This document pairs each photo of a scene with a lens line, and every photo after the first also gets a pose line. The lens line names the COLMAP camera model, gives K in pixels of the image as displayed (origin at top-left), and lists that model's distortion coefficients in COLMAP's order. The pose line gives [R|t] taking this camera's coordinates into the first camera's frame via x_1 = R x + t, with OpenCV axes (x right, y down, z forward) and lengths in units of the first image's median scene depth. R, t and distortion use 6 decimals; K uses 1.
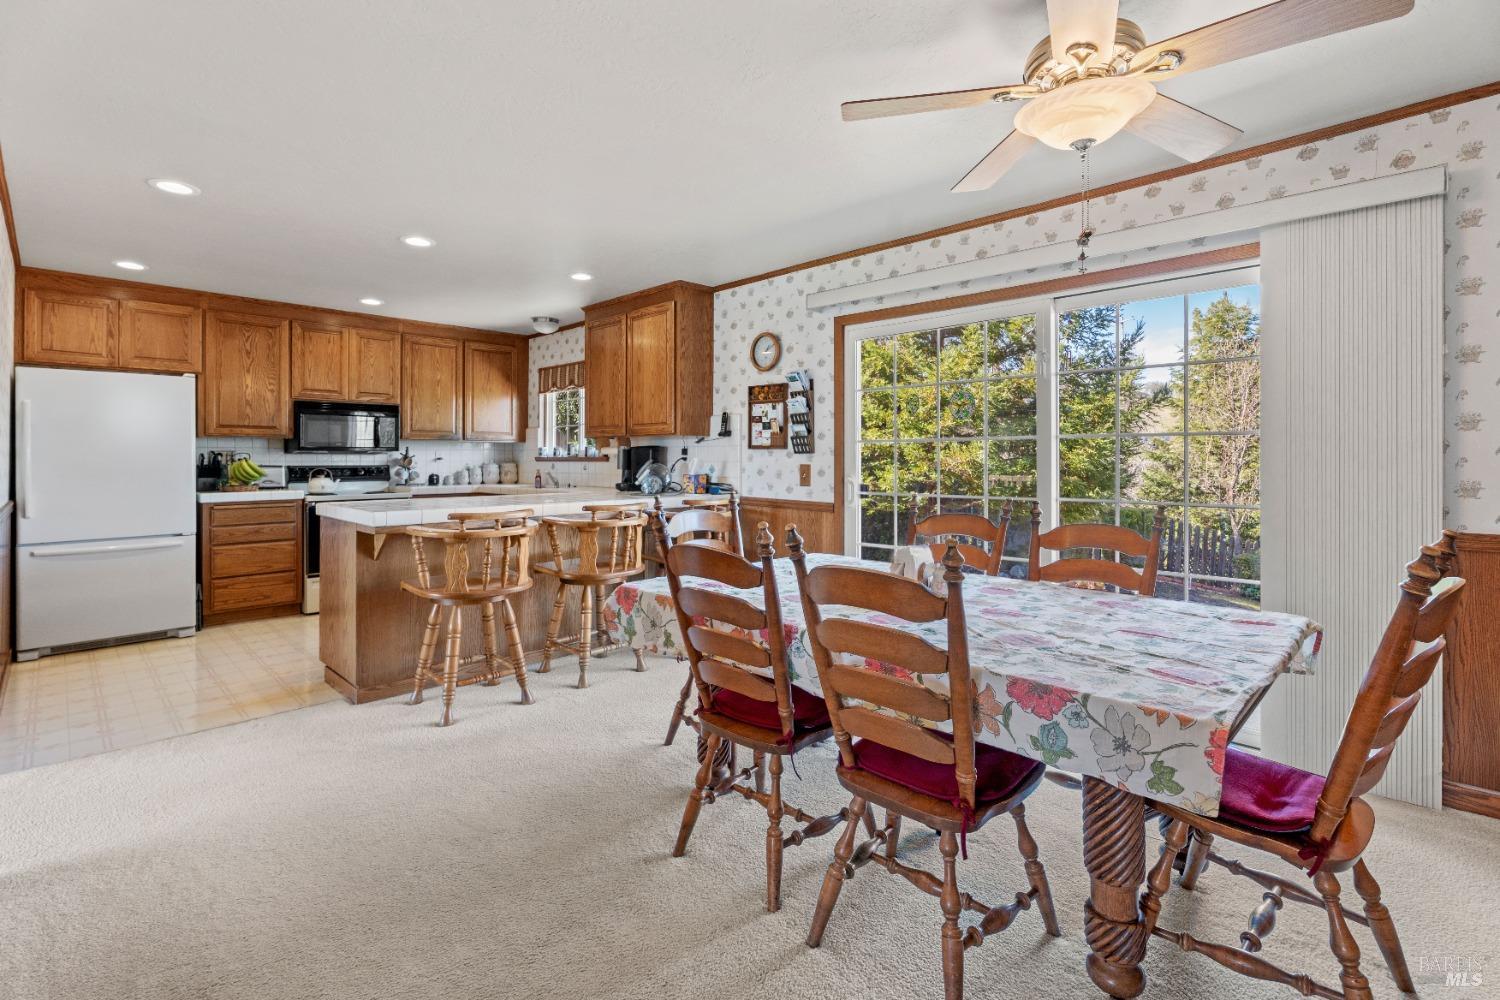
lens RADIAL K [[687.7, 0, 750.3], [0, 687.7, 456.0], [0, 0, 1]] dist [0.019406, -0.007346]
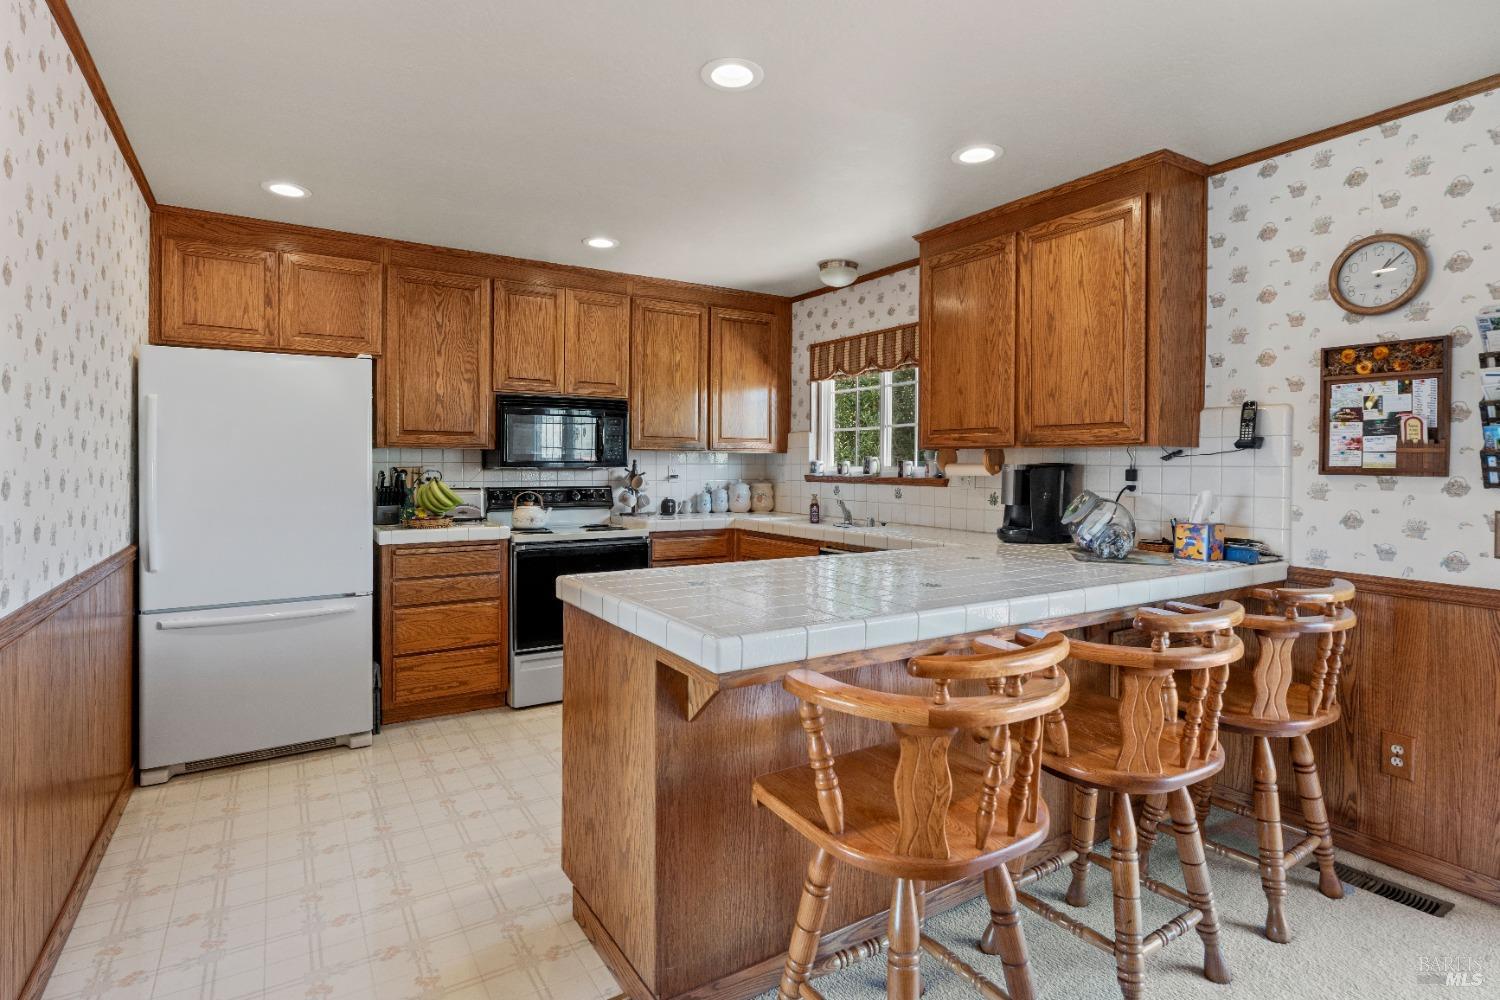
lens RADIAL K [[752.8, 0, 749.4], [0, 752.8, 467.0], [0, 0, 1]] dist [0.000070, 0.000346]
pose [[0.974723, 0.007025, -0.223308, -0.254939], [-0.005194, 0.999948, 0.008783, -0.016125], [0.223358, -0.007401, 0.974708, 0.337424]]
